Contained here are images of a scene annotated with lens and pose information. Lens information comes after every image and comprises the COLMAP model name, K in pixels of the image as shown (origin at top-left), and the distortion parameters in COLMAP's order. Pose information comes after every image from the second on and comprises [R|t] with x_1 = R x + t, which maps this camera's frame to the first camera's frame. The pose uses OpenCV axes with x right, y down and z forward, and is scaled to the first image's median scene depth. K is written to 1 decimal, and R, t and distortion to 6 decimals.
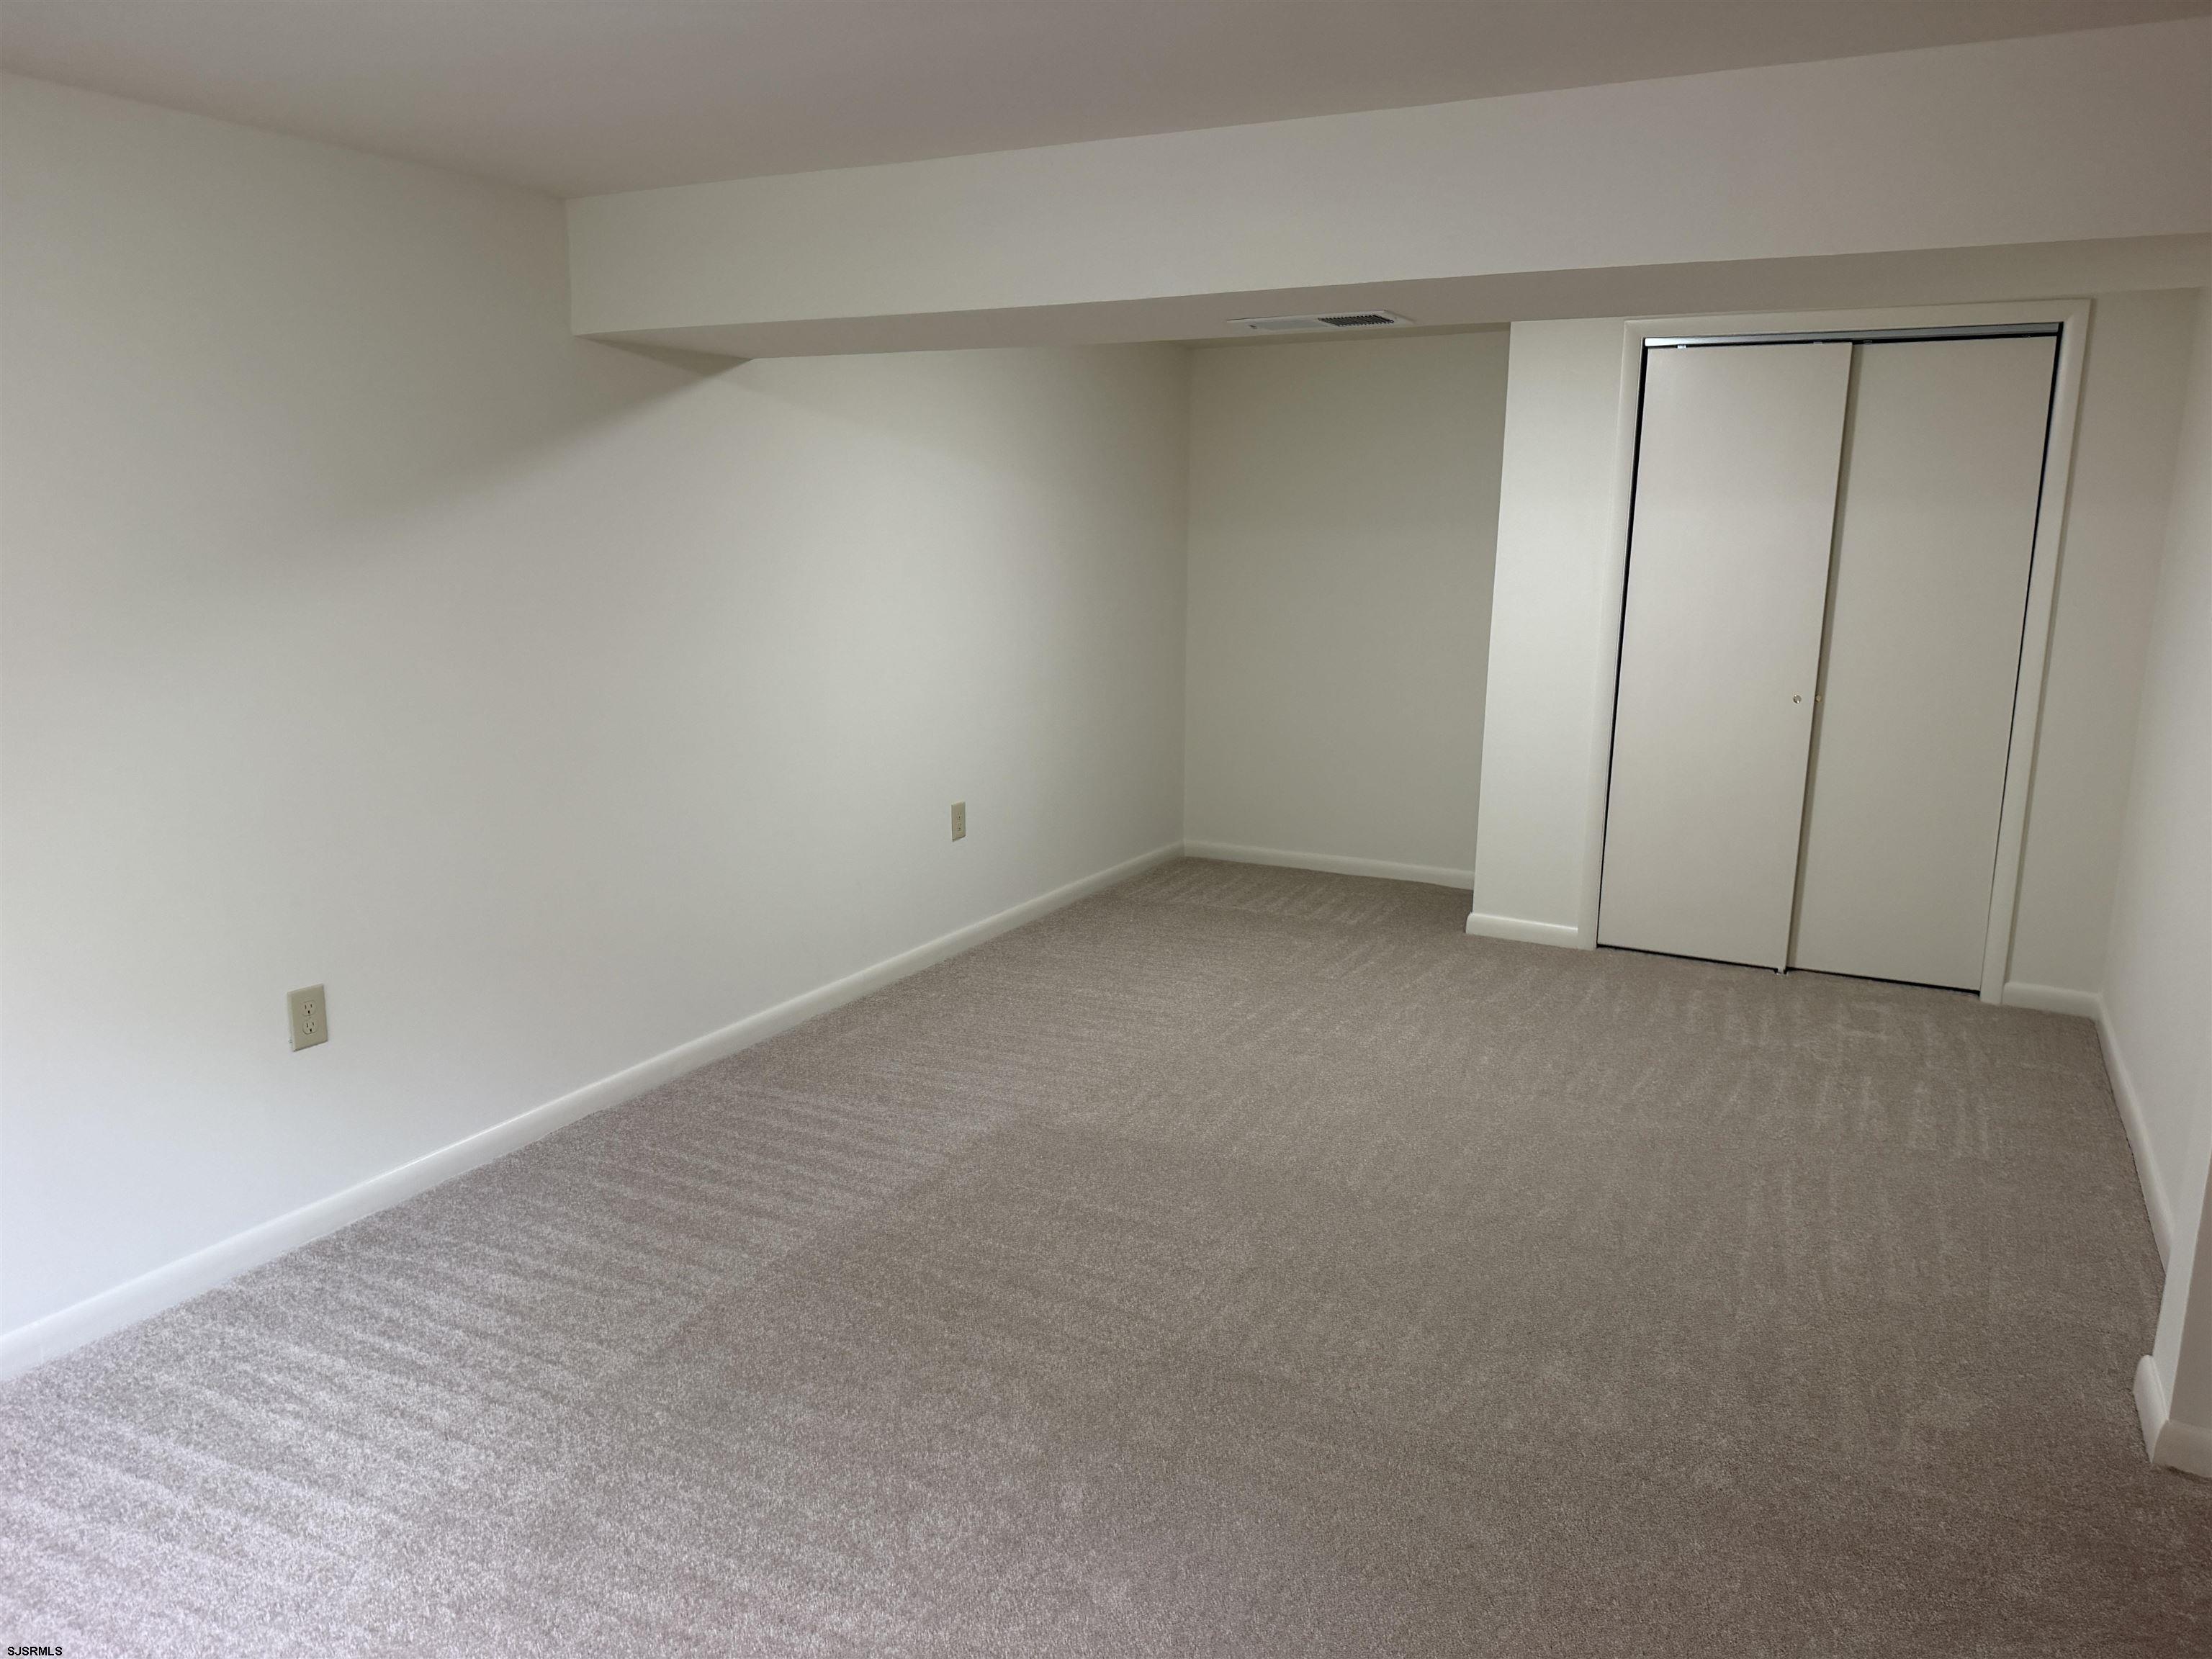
lens RADIAL K [[1561.8, 0, 1106.0], [0, 1561.8, 829.5], [0, 0, 1]] dist [0.063766, -0.067944]
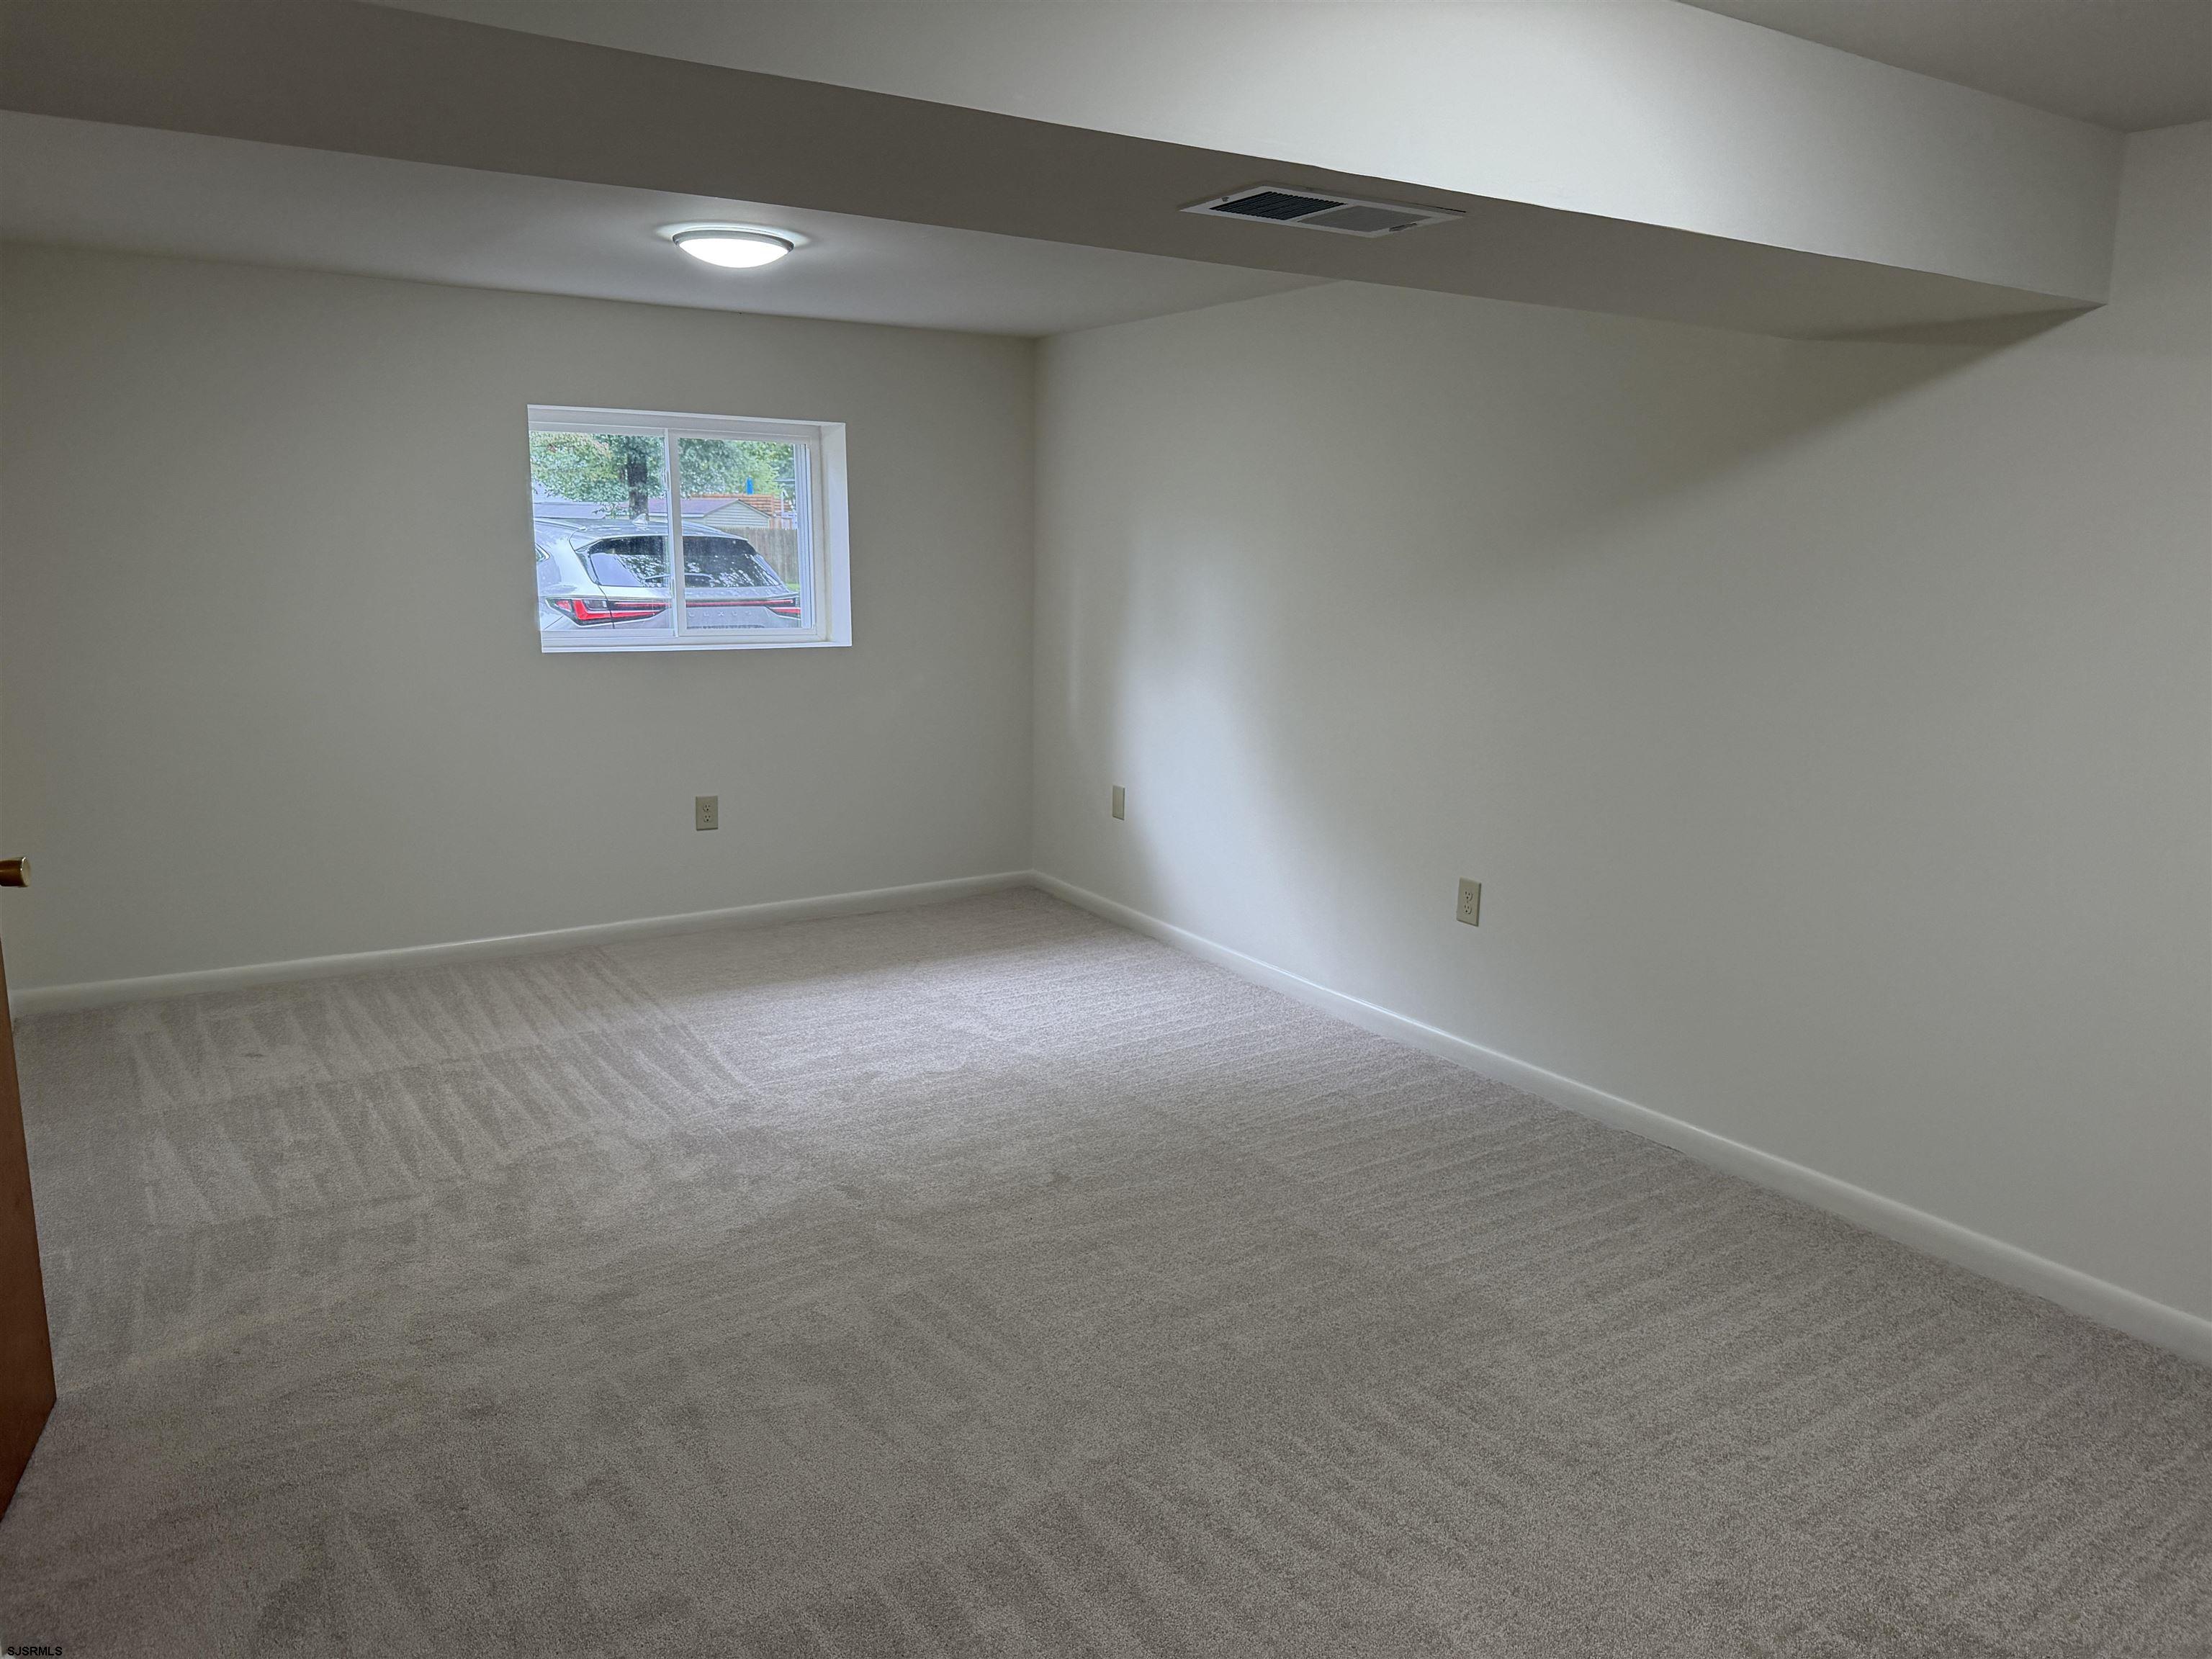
lens RADIAL K [[1561.8, 0, 1106.0], [0, 1561.8, 829.5], [0, 0, 1]] dist [0.063766, -0.067944]
pose [[-0.509063, 0.145578, -0.848329, 0.788510], [-0.187336, 0.943227, 0.274279, -0.250783], [0.840095, 0.298548, -0.452890, 1.329320]]
